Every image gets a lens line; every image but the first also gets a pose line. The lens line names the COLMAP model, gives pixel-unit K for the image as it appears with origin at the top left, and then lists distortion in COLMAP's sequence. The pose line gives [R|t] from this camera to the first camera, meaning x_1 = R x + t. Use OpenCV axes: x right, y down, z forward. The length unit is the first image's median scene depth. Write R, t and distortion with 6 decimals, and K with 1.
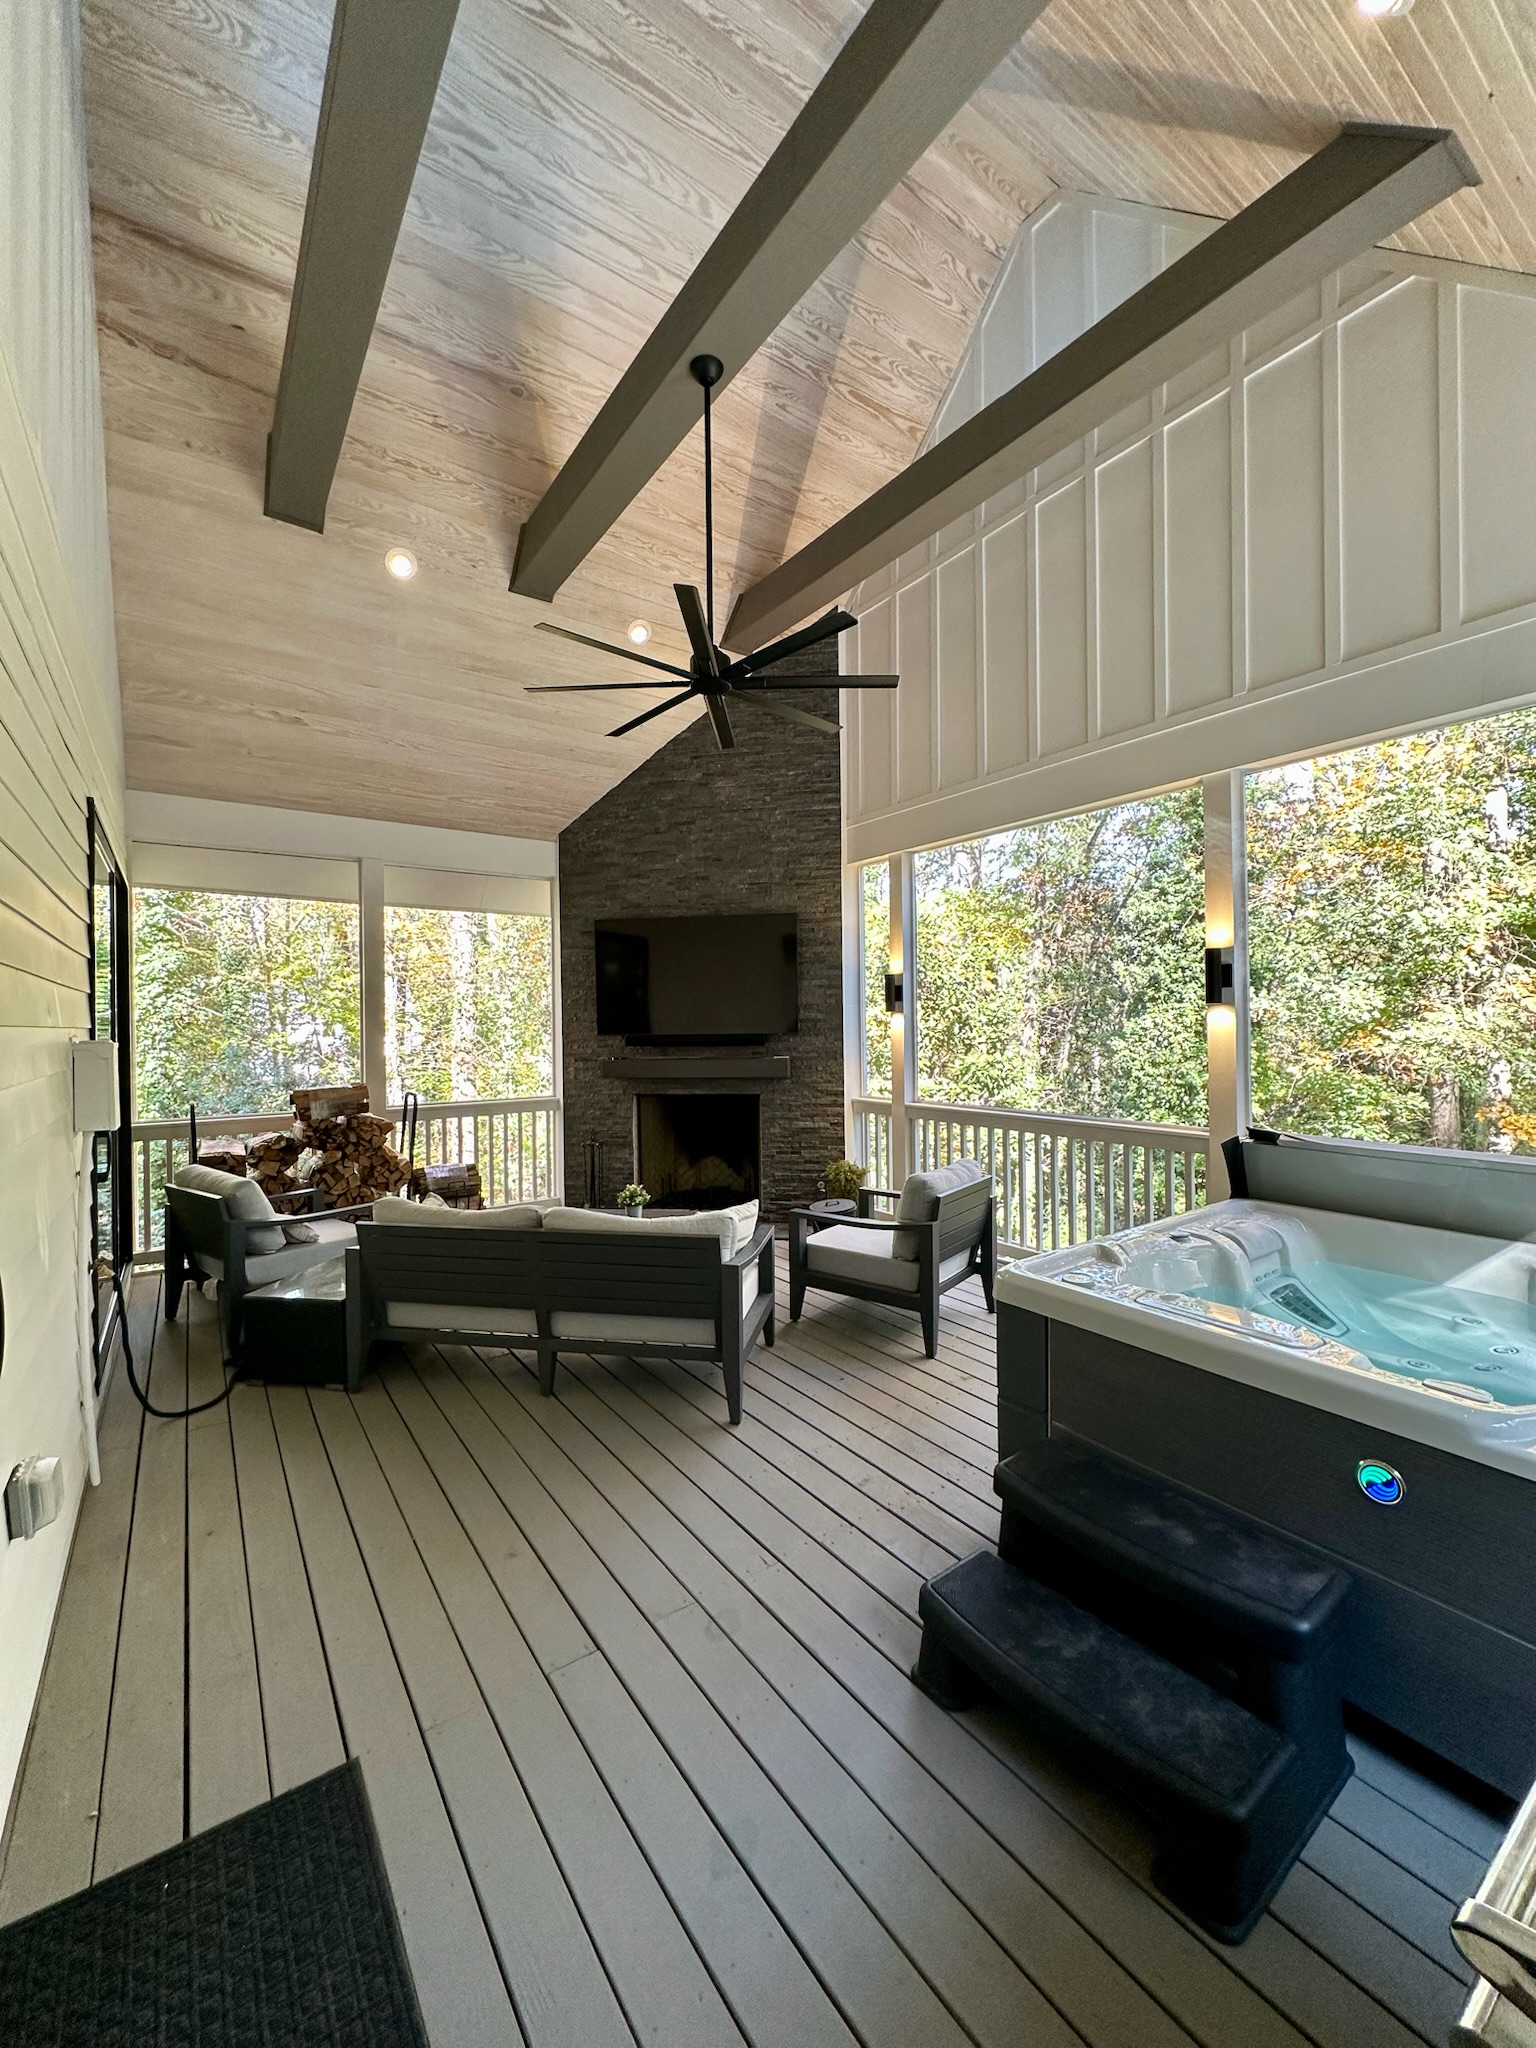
lens RADIAL K [[817.0, 0, 771.8], [0, 817.0, 1023.5], [0, 0, 1]] dist [0.006580, -0.000579]
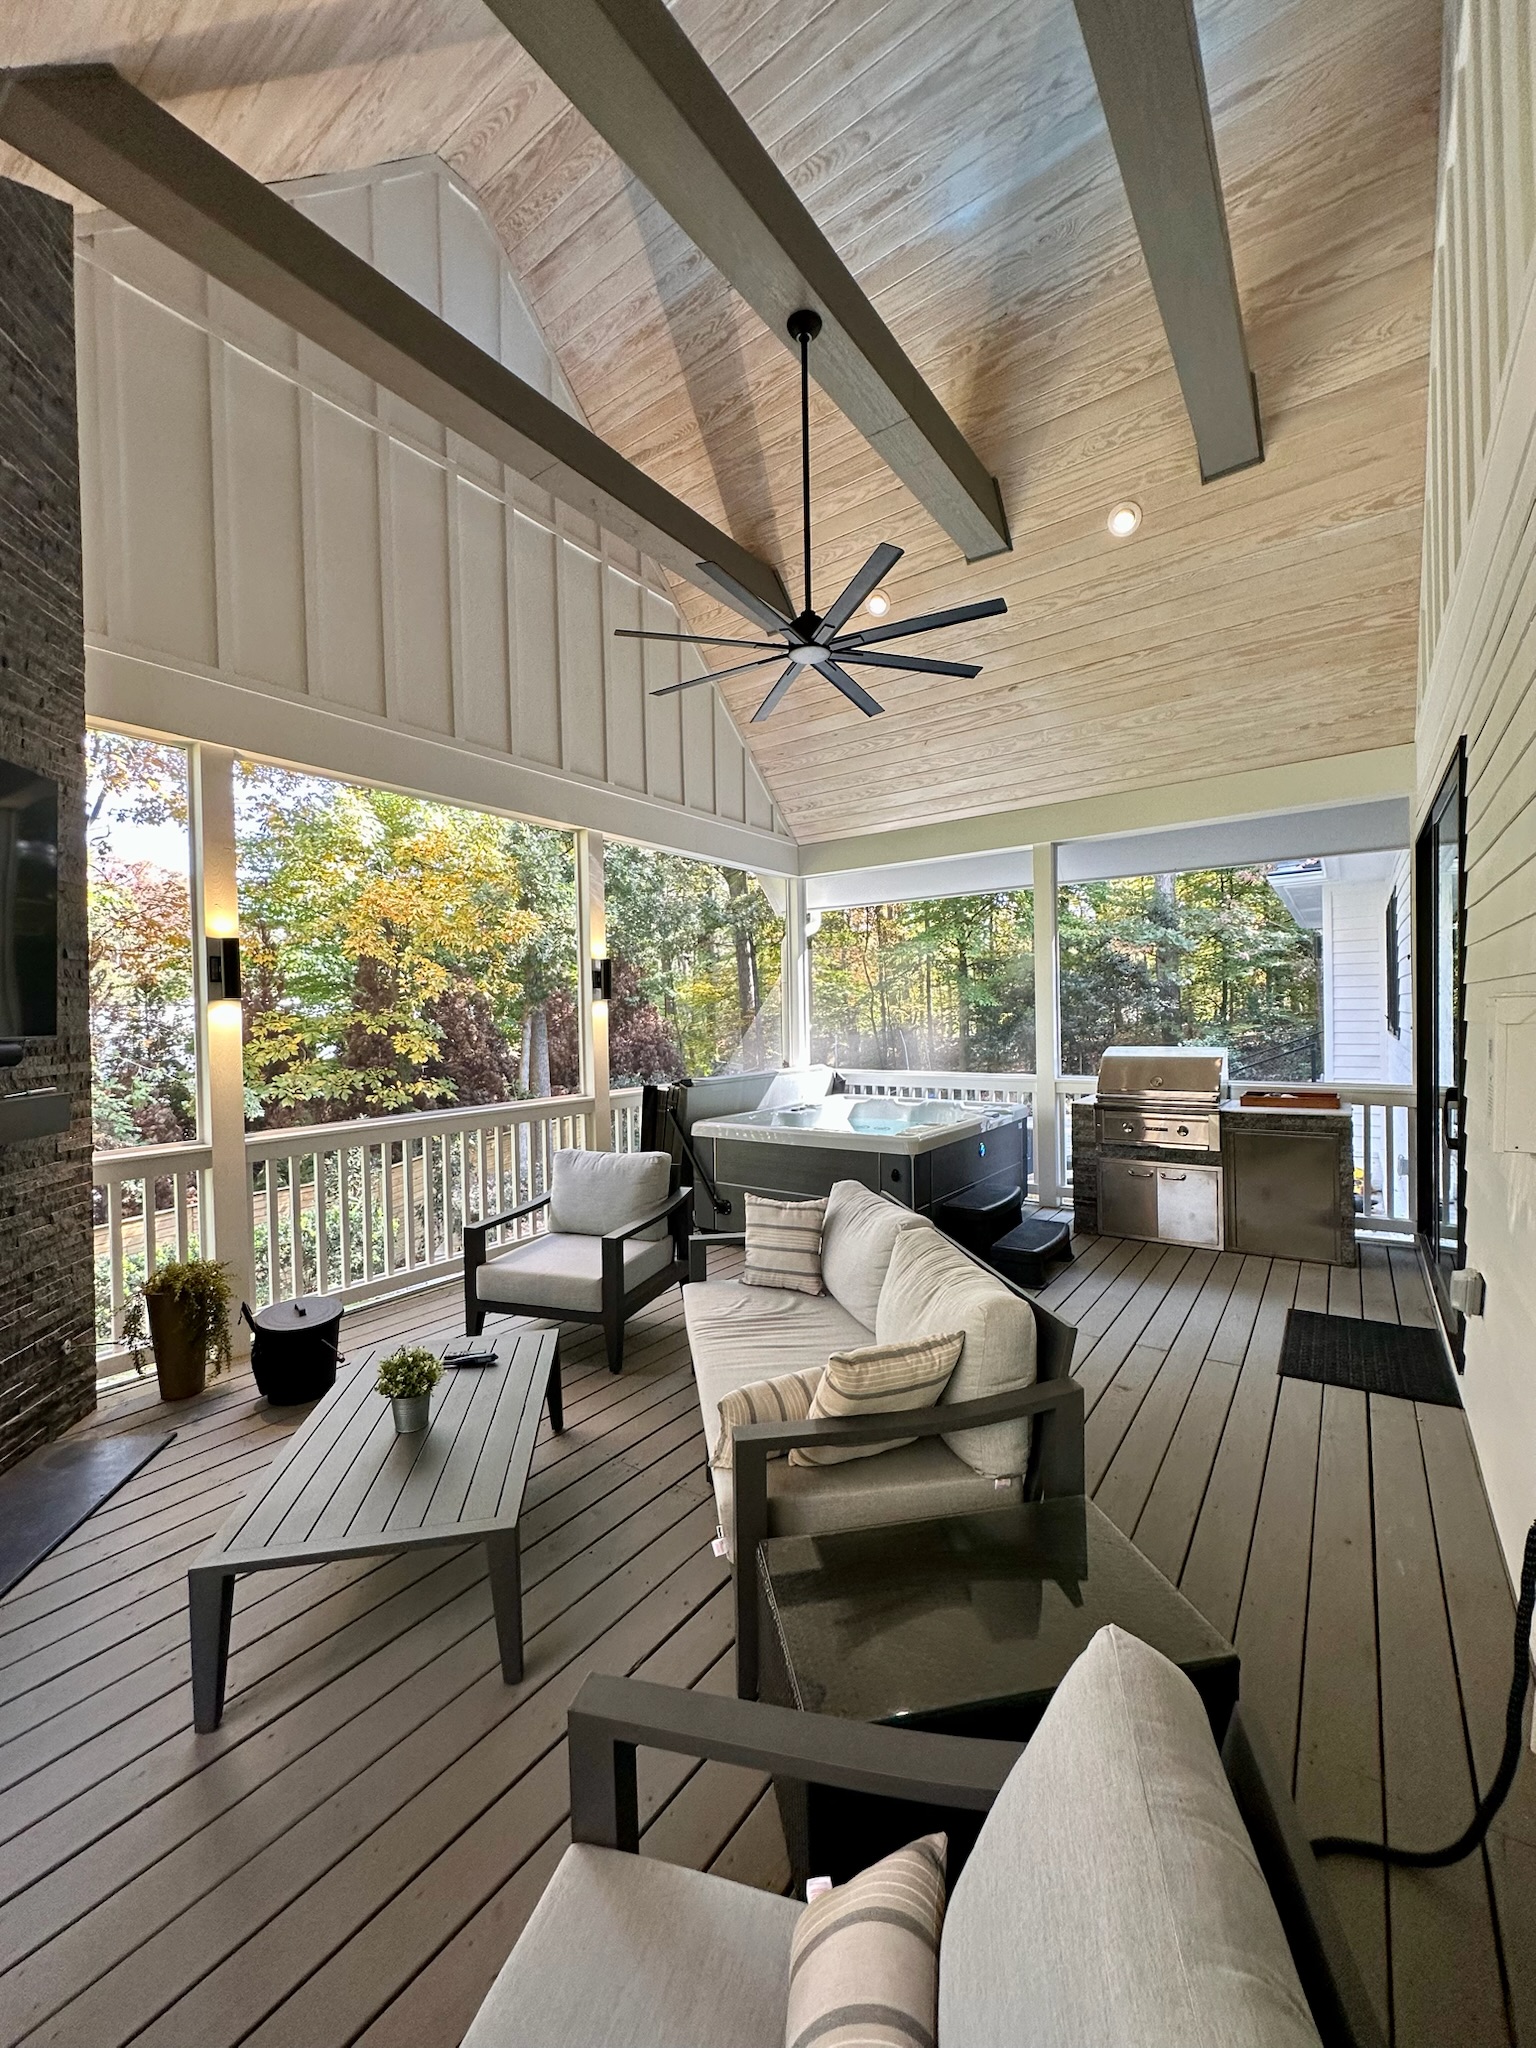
lens RADIAL K [[817.0, 0, 775.7], [0, 817.0, 1020.1], [0, 0, 1]] dist [0.006580, -0.000579]
pose [[-0.332572, 0.017309, 0.942919, -0.532419], [0.024682, 0.999649, -0.009645, 0.018435], [-0.942755, 0.020065, -0.332883, 0.751466]]
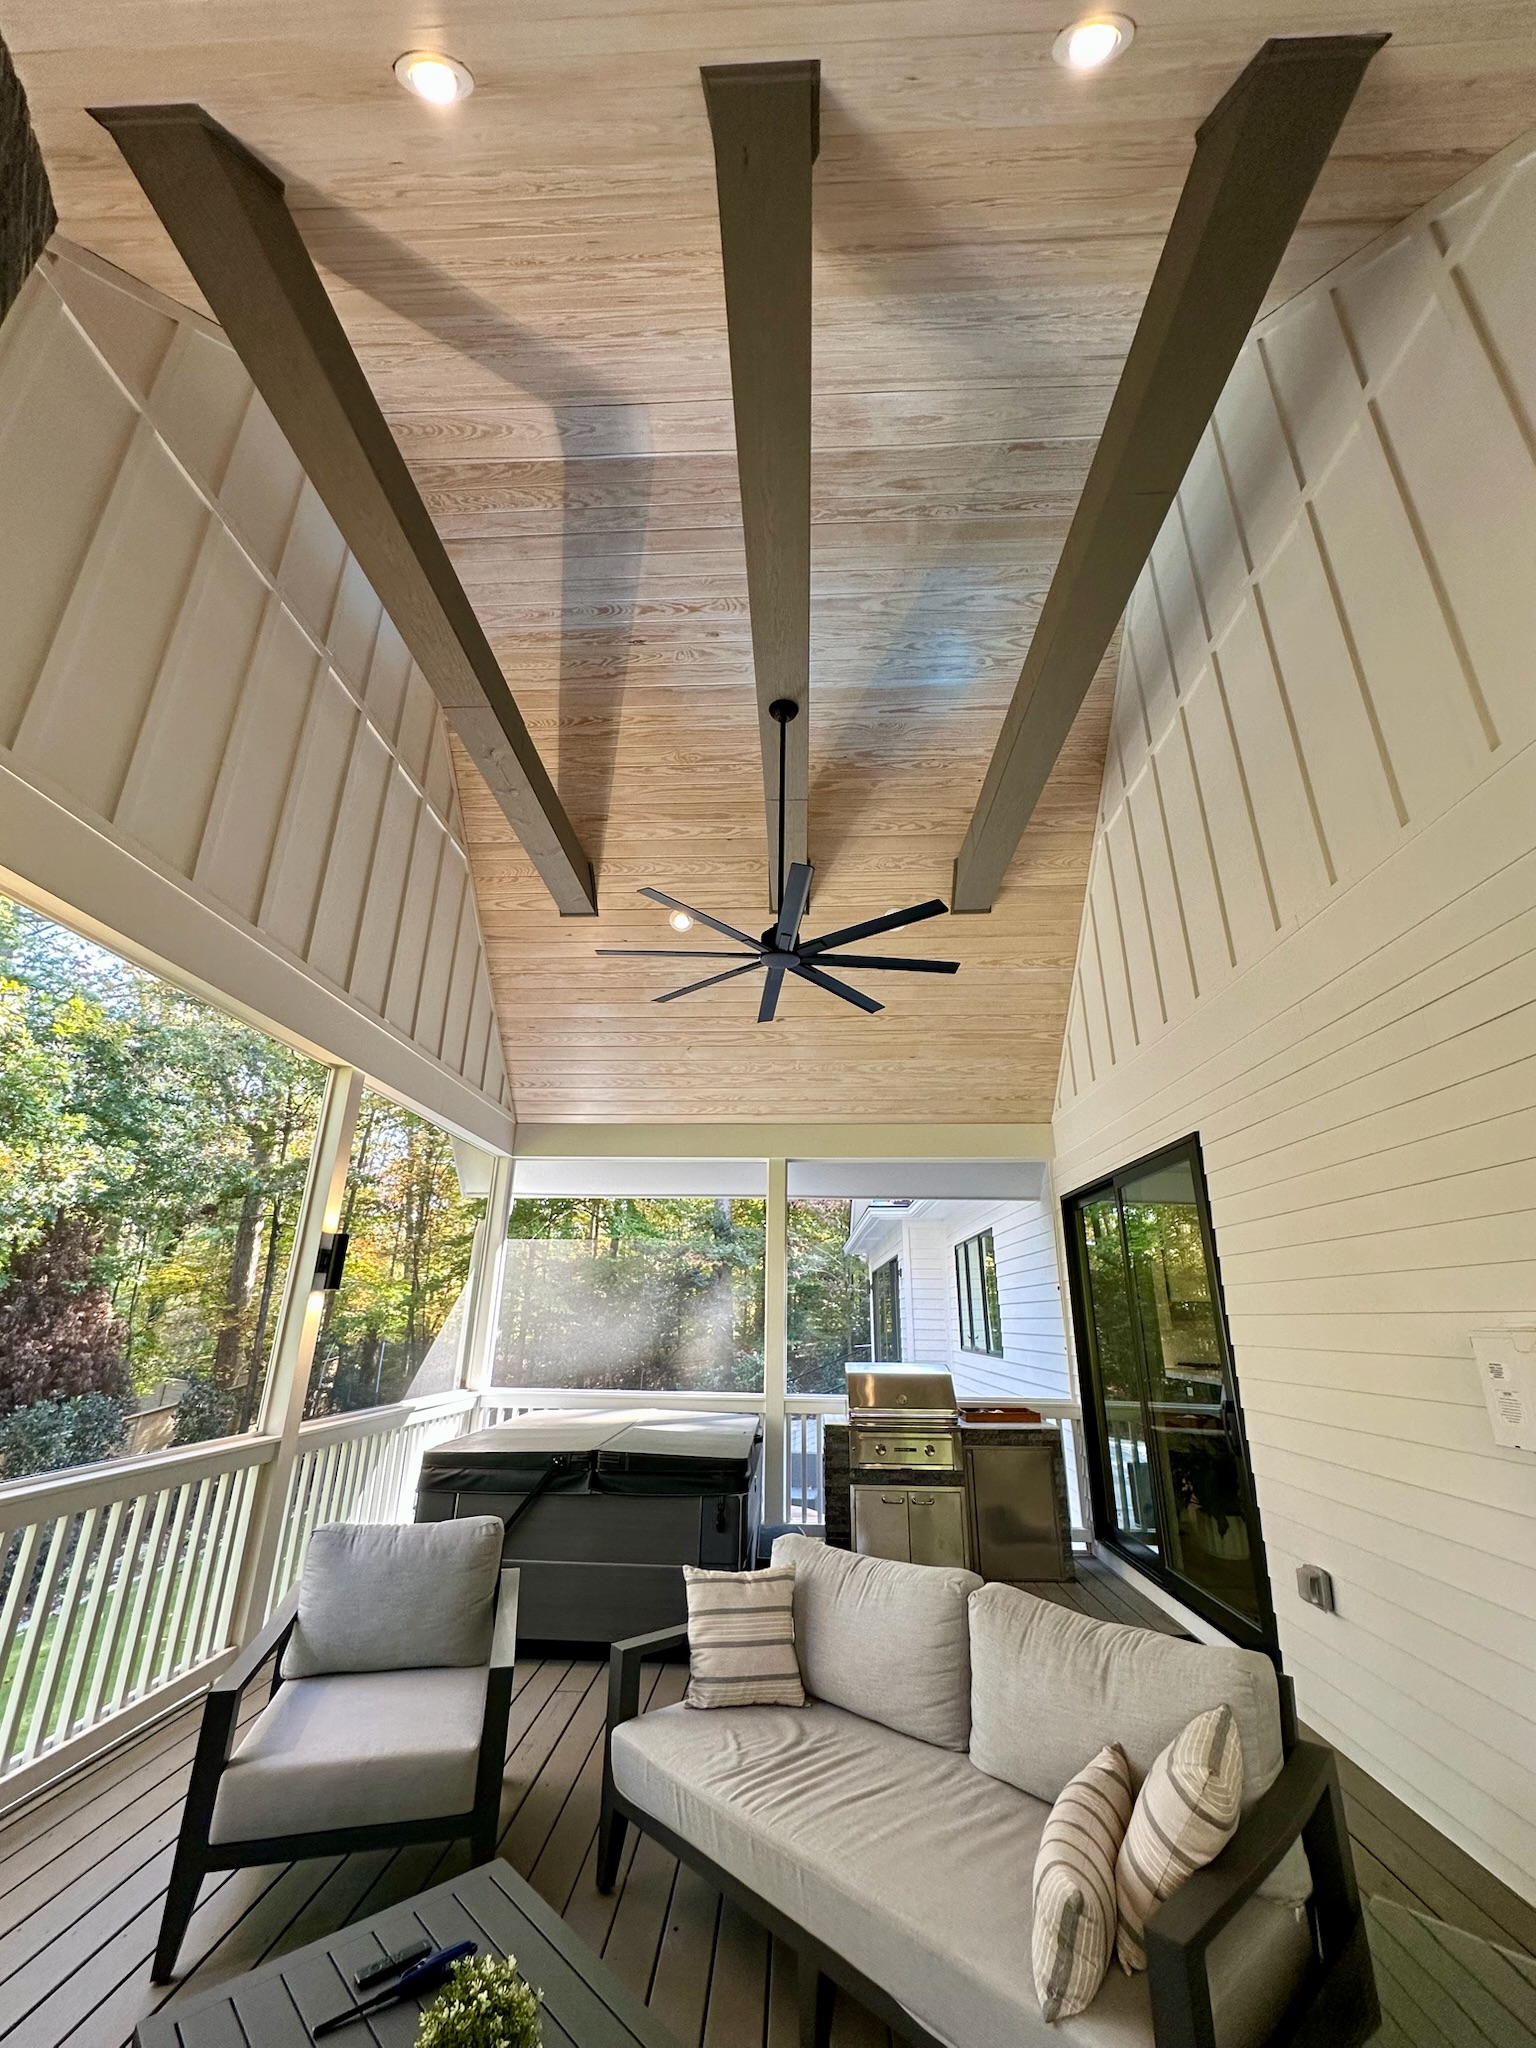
lens RADIAL K [[817.0, 0, 765.2], [0, 817.0, 1029.0], [0, 0, 1]] dist [0.006580, -0.000579]
pose [[-0.791902, 0.211283, 0.572931, -0.366234], [-0.000068, 0.938205, -0.346081, 0.014387], [-0.610648, -0.274101, -0.742952, 0.934379]]
